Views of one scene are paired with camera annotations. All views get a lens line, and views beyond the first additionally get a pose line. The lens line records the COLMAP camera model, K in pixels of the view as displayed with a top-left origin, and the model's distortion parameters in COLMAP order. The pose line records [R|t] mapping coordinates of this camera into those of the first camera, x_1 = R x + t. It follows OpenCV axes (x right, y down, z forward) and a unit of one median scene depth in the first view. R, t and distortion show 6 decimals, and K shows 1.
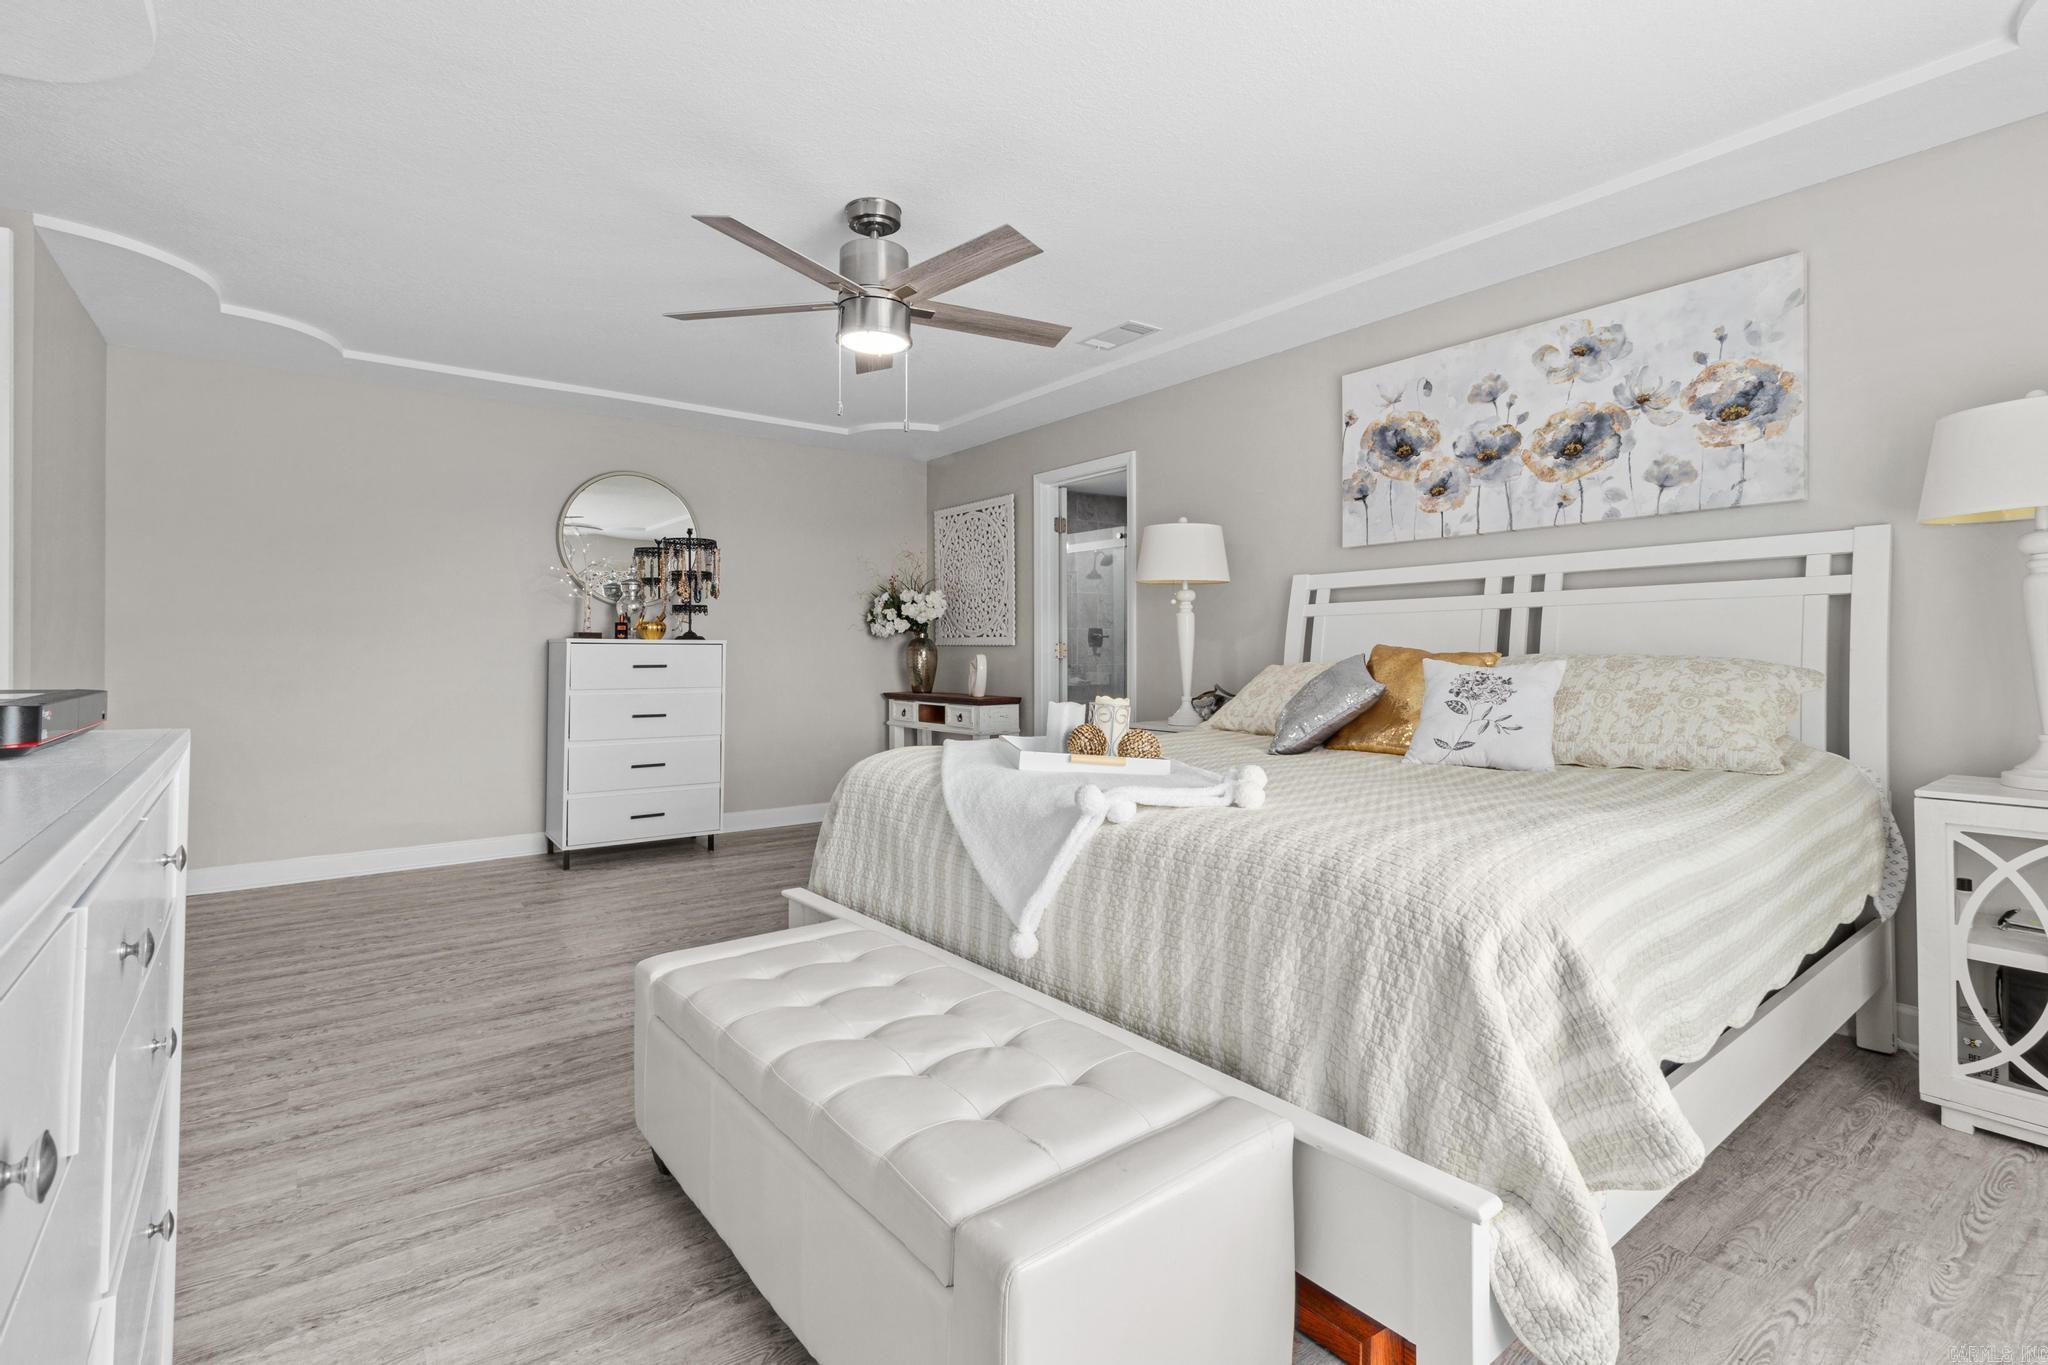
lens RADIAL K [[945.7, 0, 1019.8], [0, 945.7, 637.8], [0, 0, 1]] dist [0.001416, 0.001785]
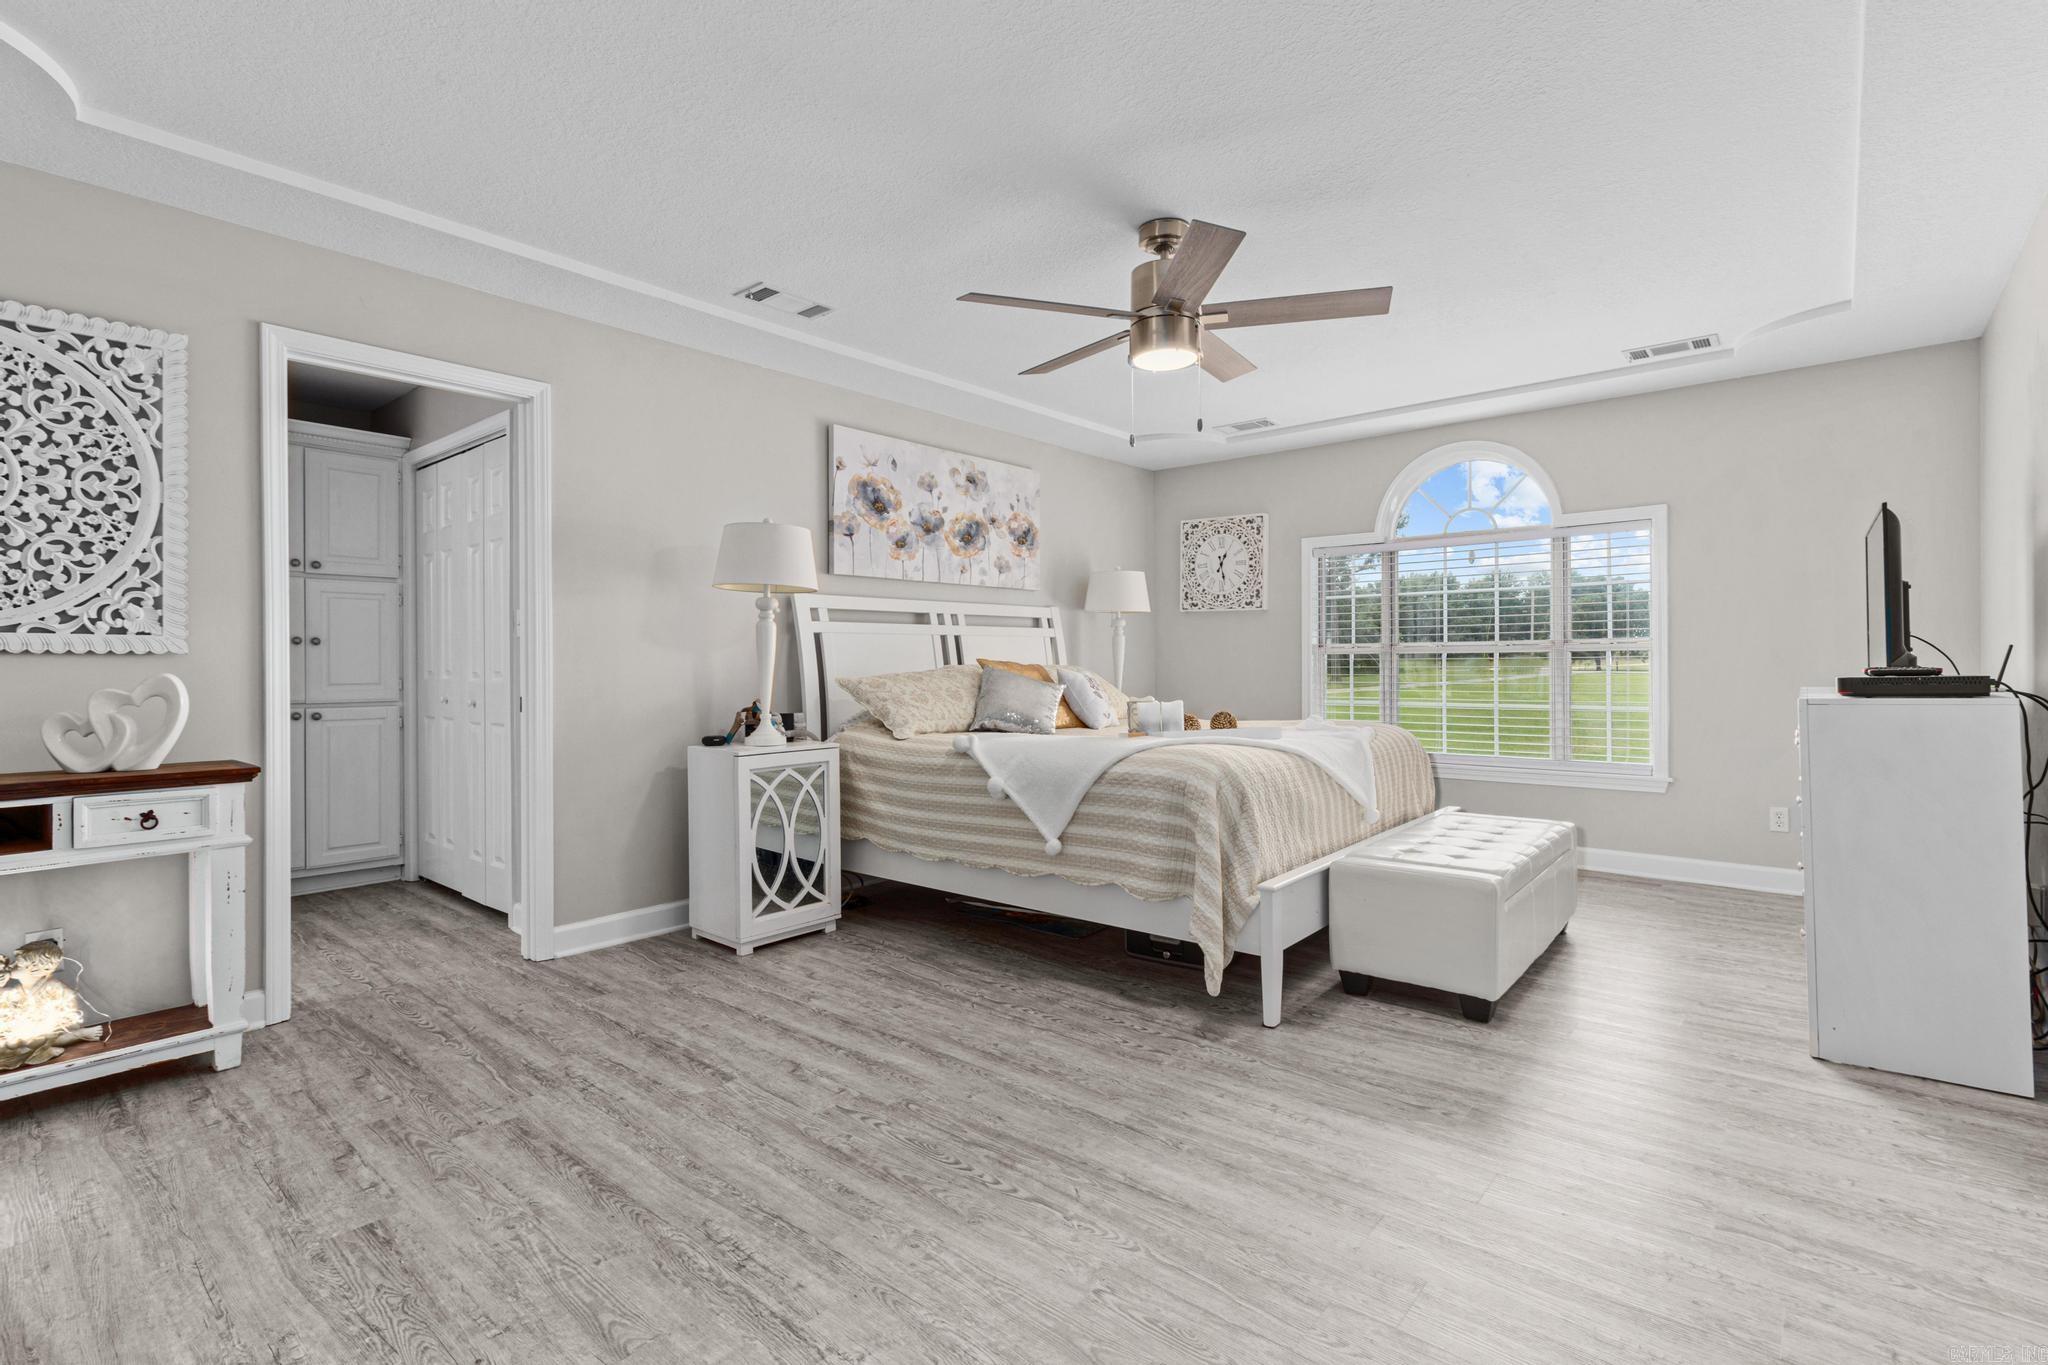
lens RADIAL K [[945.7, 0, 1023.1], [0, 945.7, 670.8], [0, 0, 1]] dist [0.001416, 0.001785]
pose [[-0.211577, -0.007402, 0.977333, -0.966793], [-0.010033, 0.999935, 0.005401, 0.016112], [-0.977310, -0.008663, -0.211638, 1.183432]]
